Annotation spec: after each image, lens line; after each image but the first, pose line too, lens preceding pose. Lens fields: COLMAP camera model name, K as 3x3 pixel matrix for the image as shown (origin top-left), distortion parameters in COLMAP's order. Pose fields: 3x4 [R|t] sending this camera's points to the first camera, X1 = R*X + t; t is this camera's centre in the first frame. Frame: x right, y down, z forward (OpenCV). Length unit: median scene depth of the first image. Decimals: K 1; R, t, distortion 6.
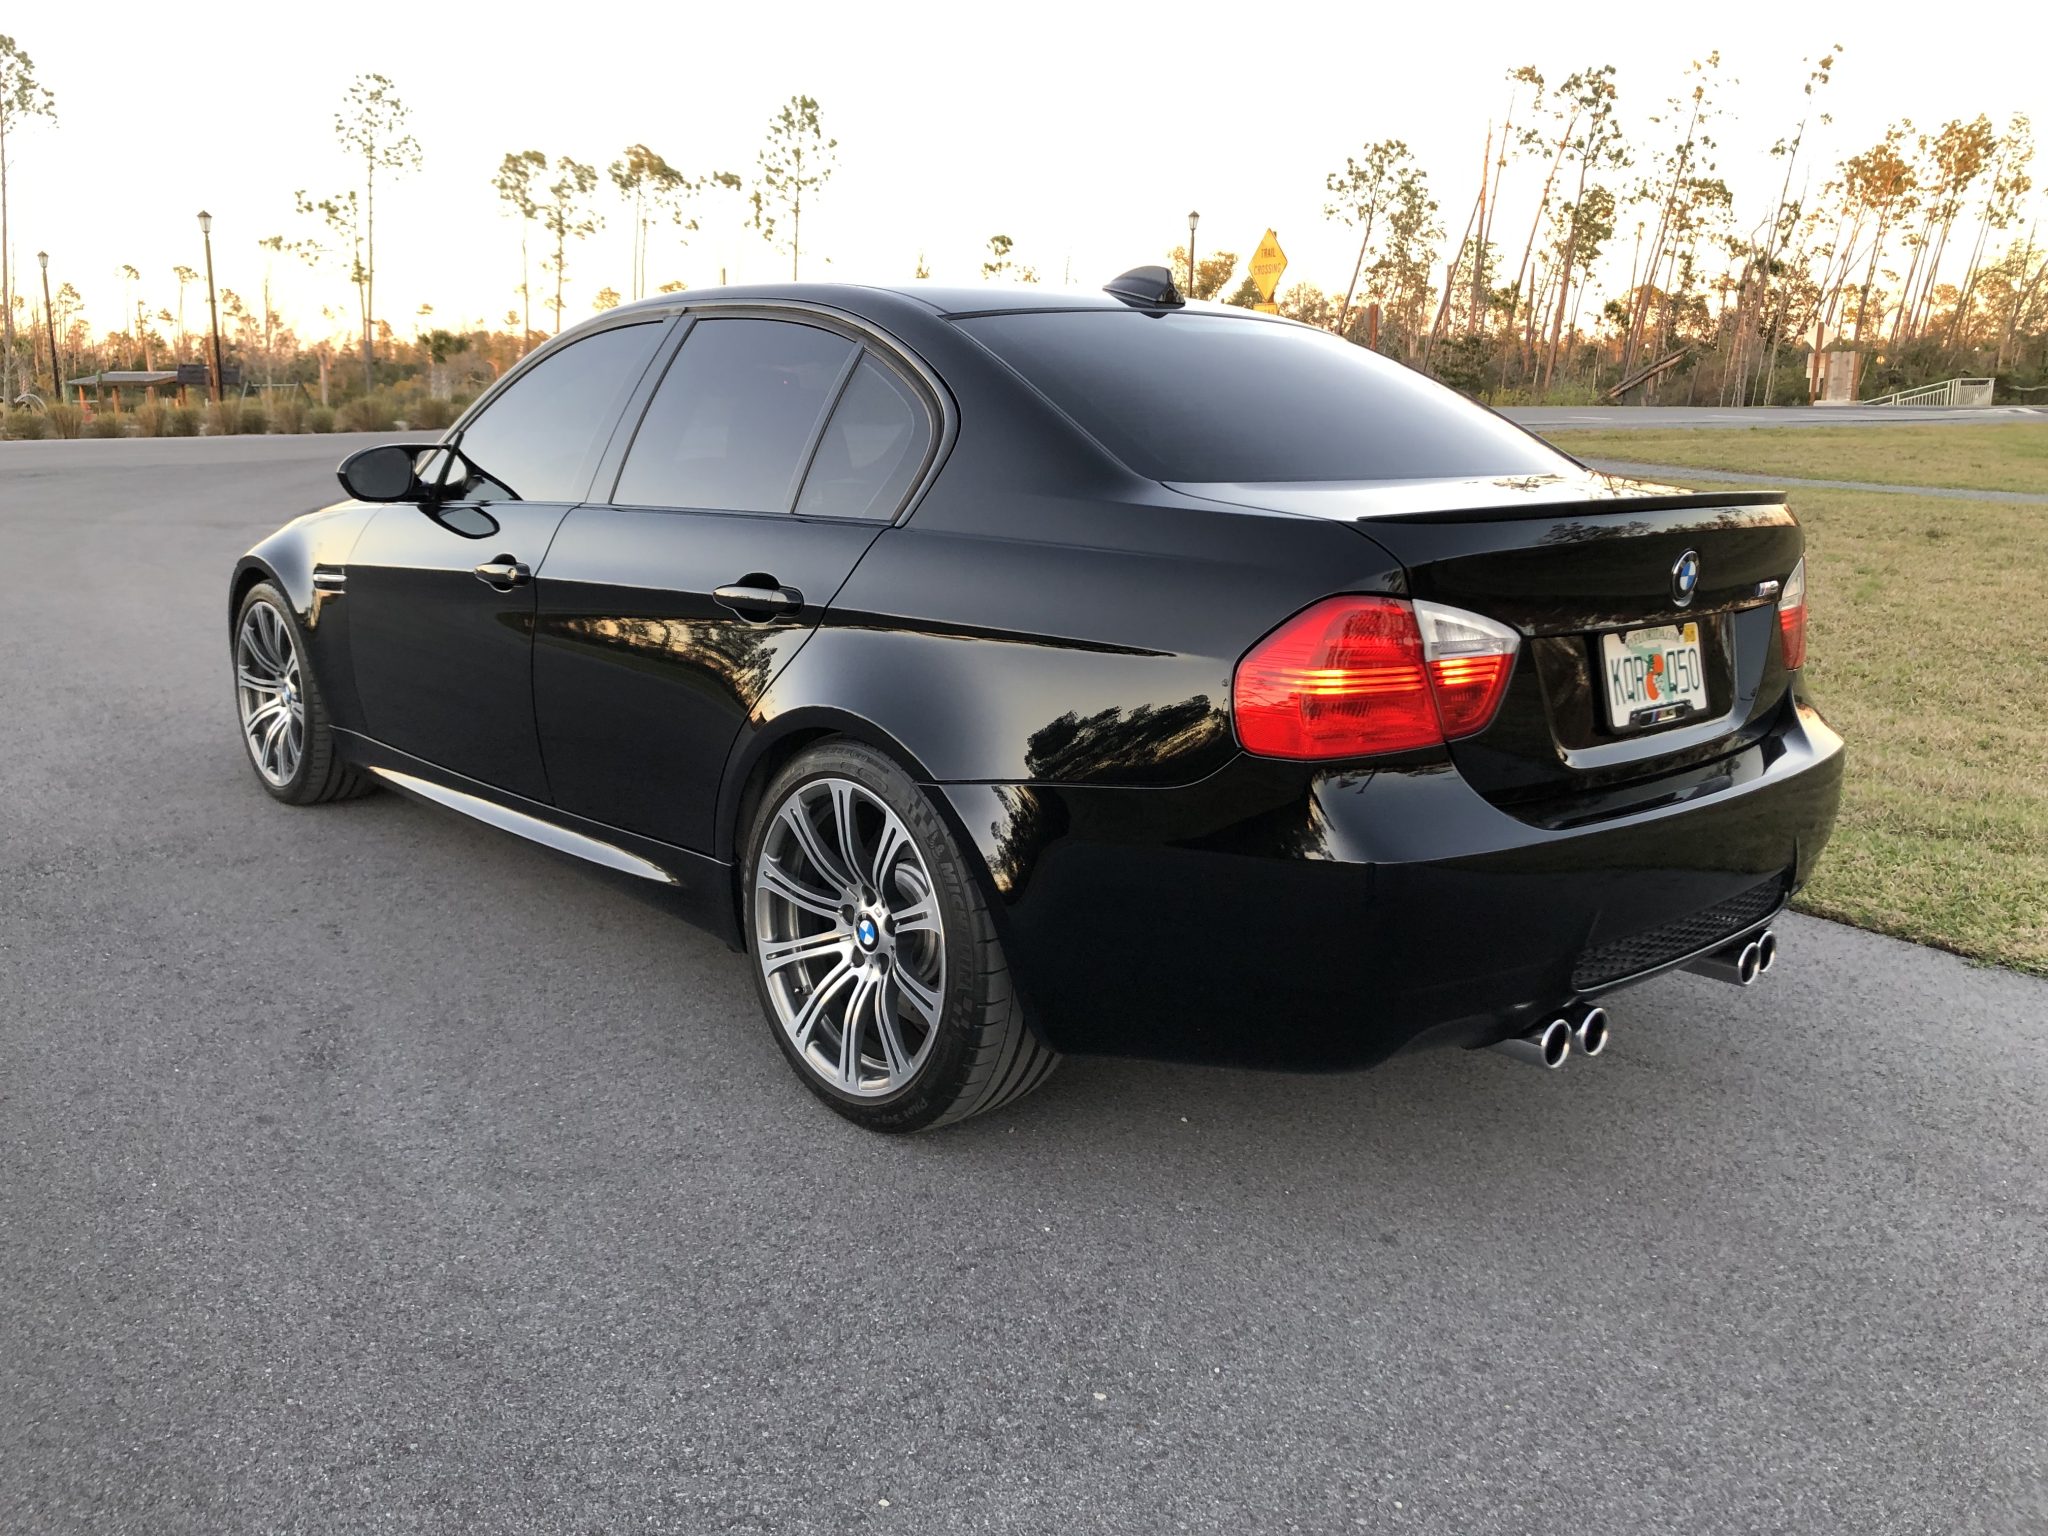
lens RADIAL K [[1681.9, 0, 1019.5], [0, 1681.9, 740.8], [0, 0, 1]] dist [0.022563, -0.019613]
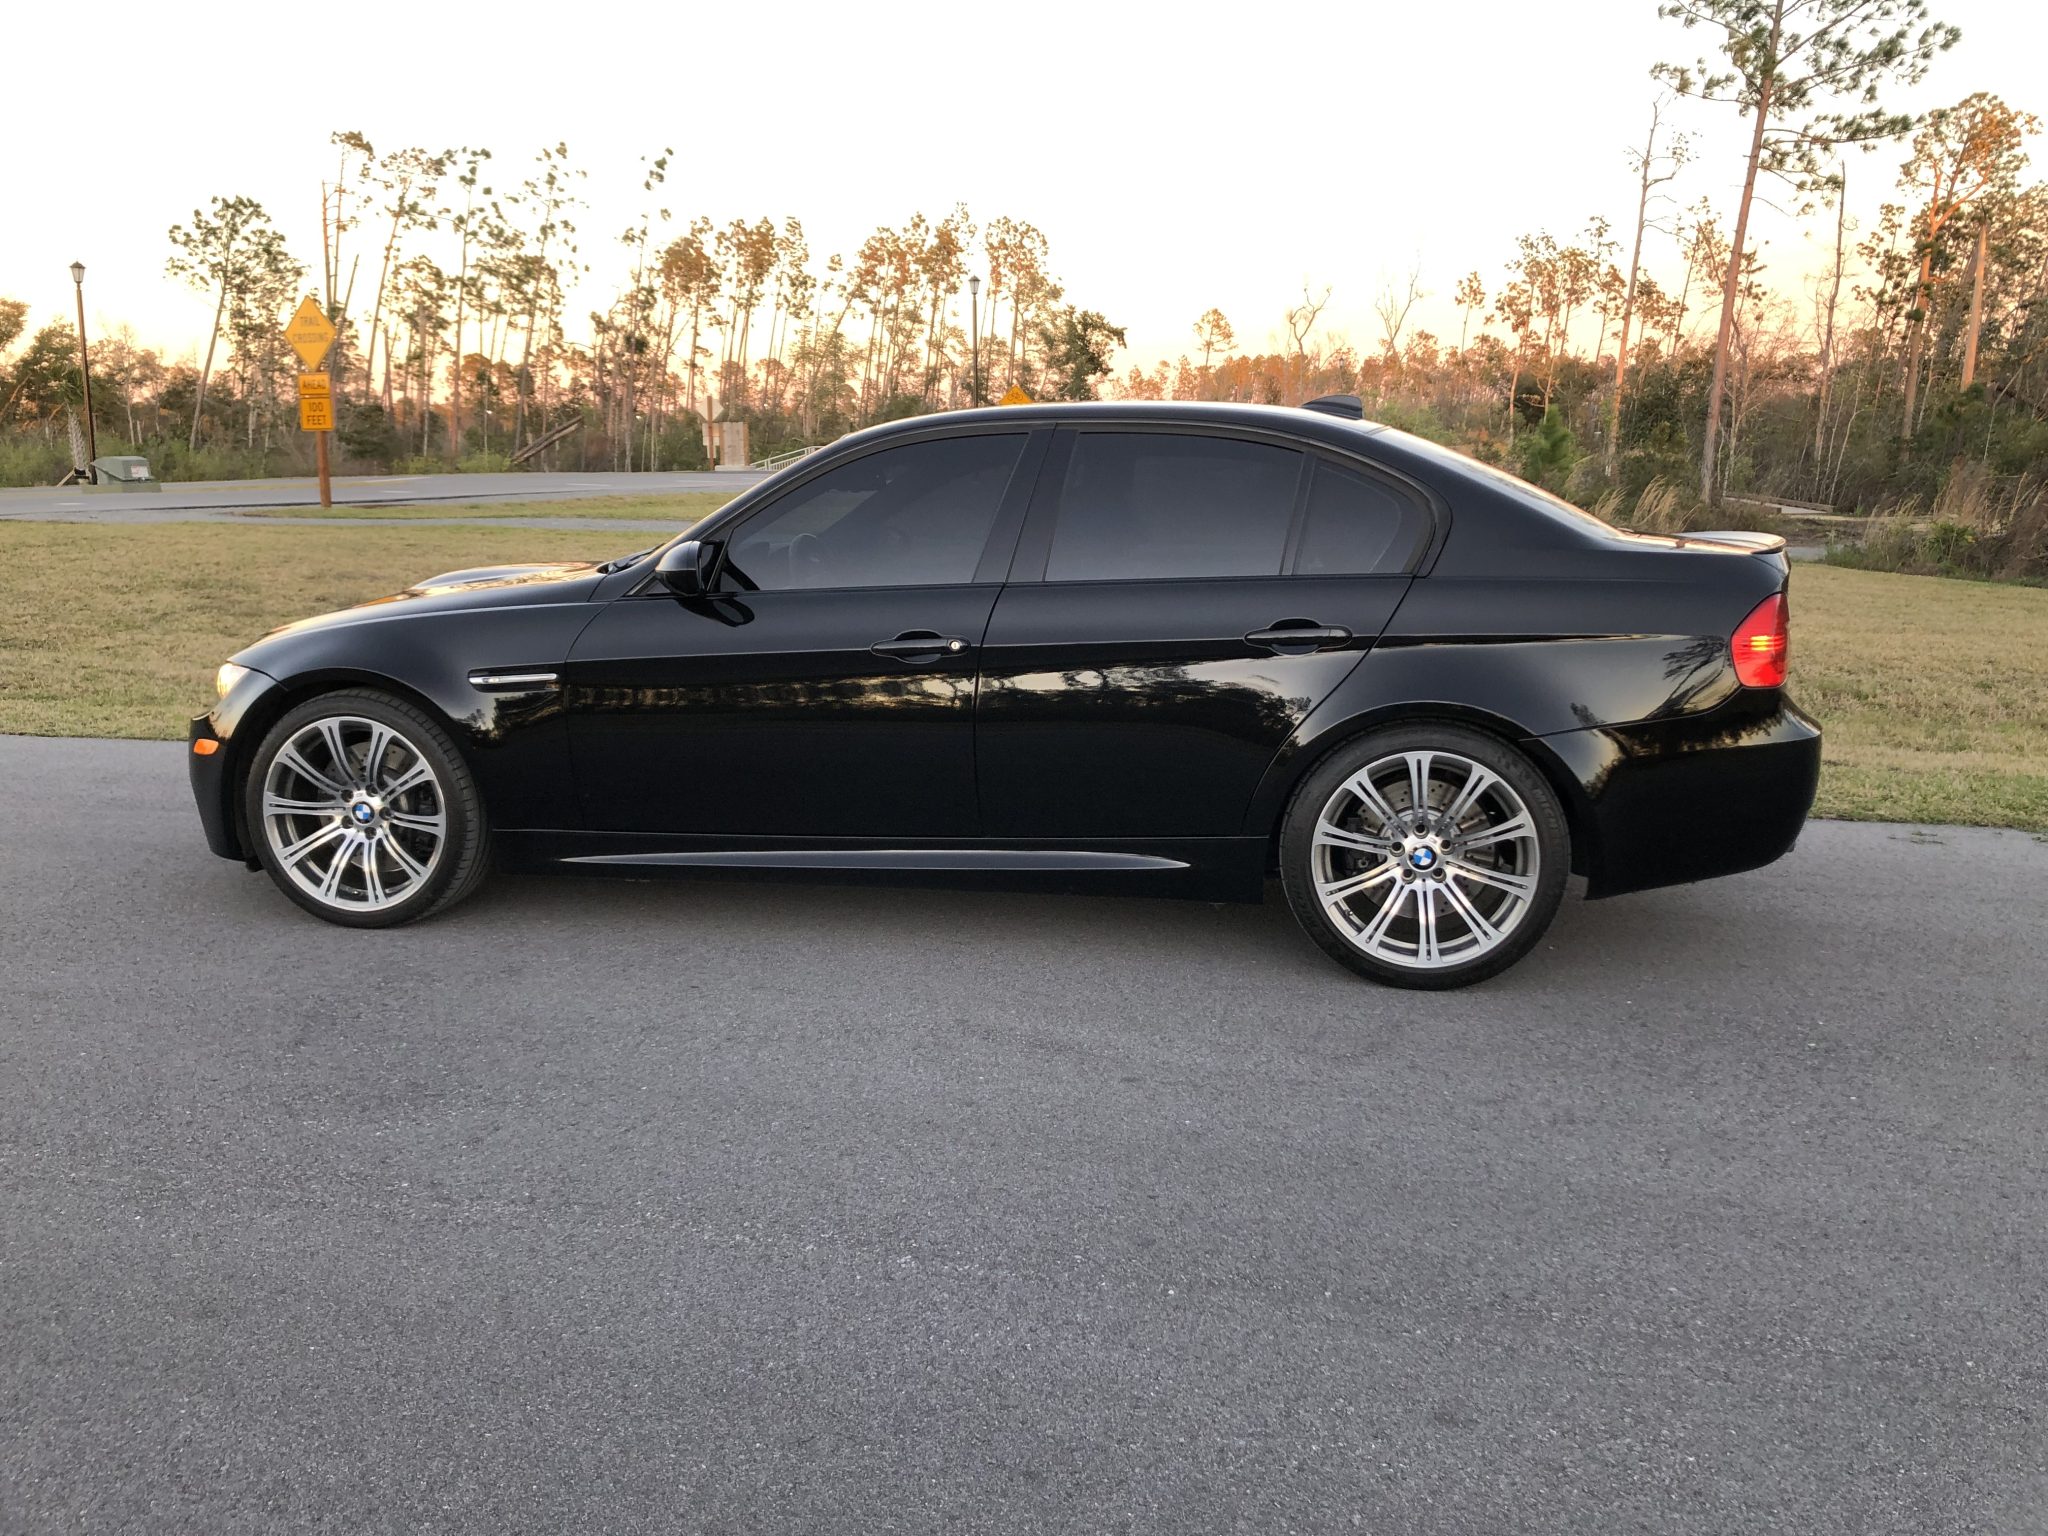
lens RADIAL K [[1681.9, 0, 1026.2], [0, 1681.9, 748.2], [0, 0, 1]] dist [0.022563, -0.019613]
pose [[0.784315, -0.115230, 0.609567, -0.868307], [0.135309, 0.990716, 0.013183, -0.031329], [-0.605427, 0.072140, 0.792625, 0.036154]]
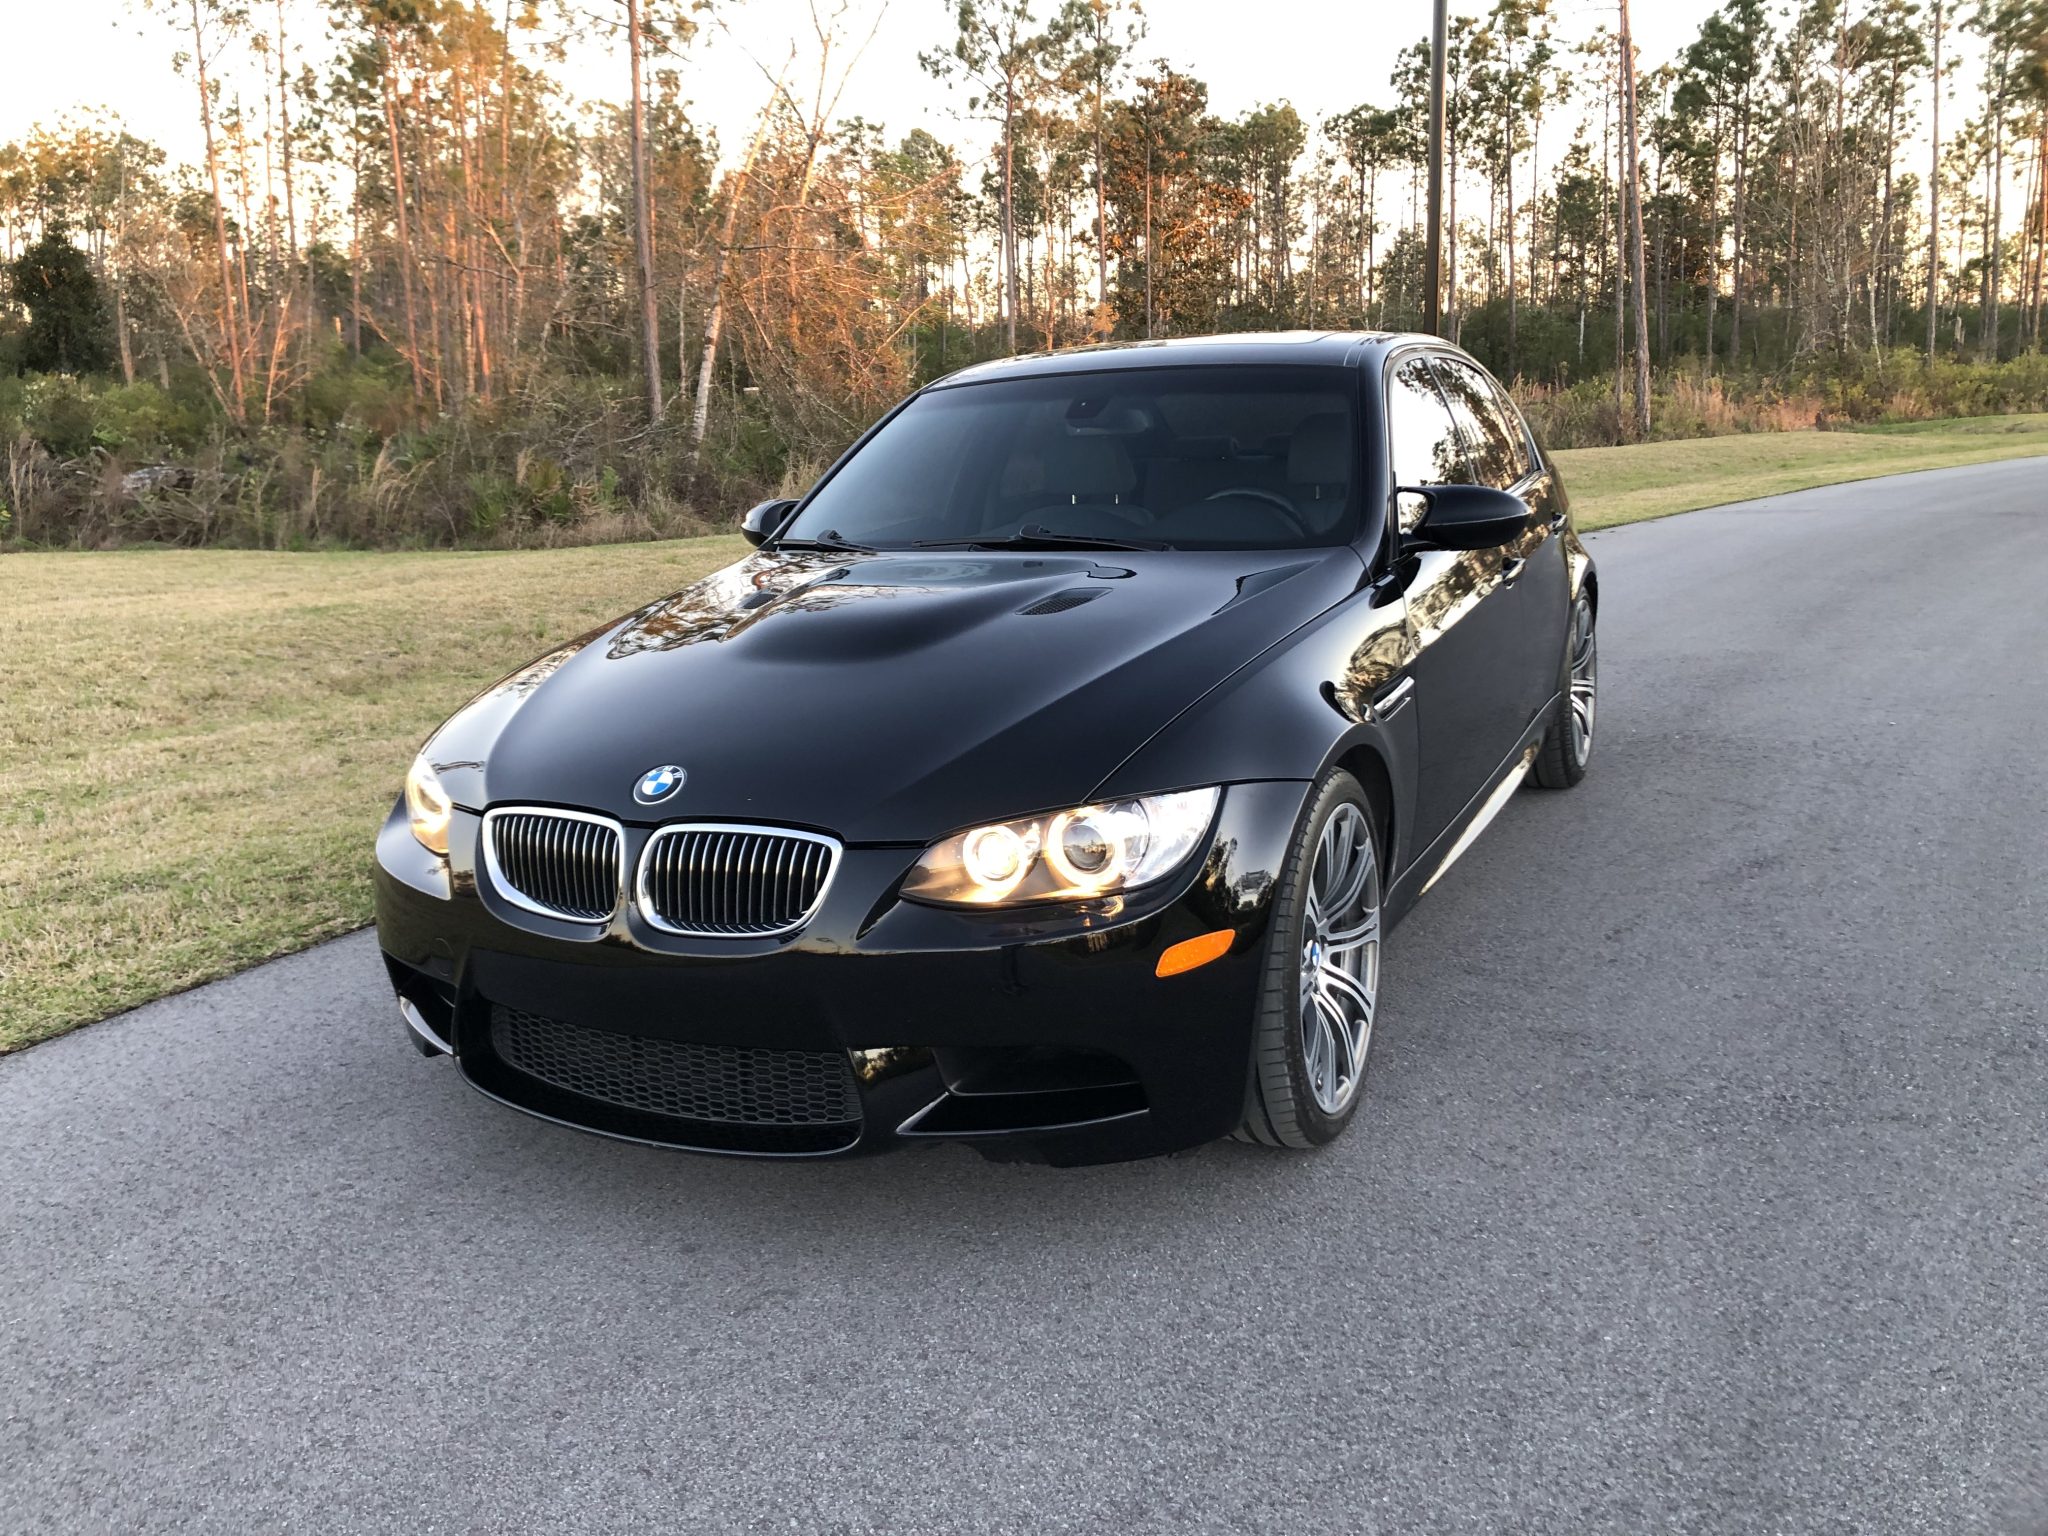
lens RADIAL K [[1681.9, 0, 1011.5], [0, 1681.9, 750.0], [0, 0, 1]] dist [0.022563, -0.019613]
pose [[-0.379481, -0.190327, 0.905411, -1.120226], [0.222029, 0.931281, 0.288824, -0.355812], [-0.898163, 0.310631, -0.311146, 1.535596]]
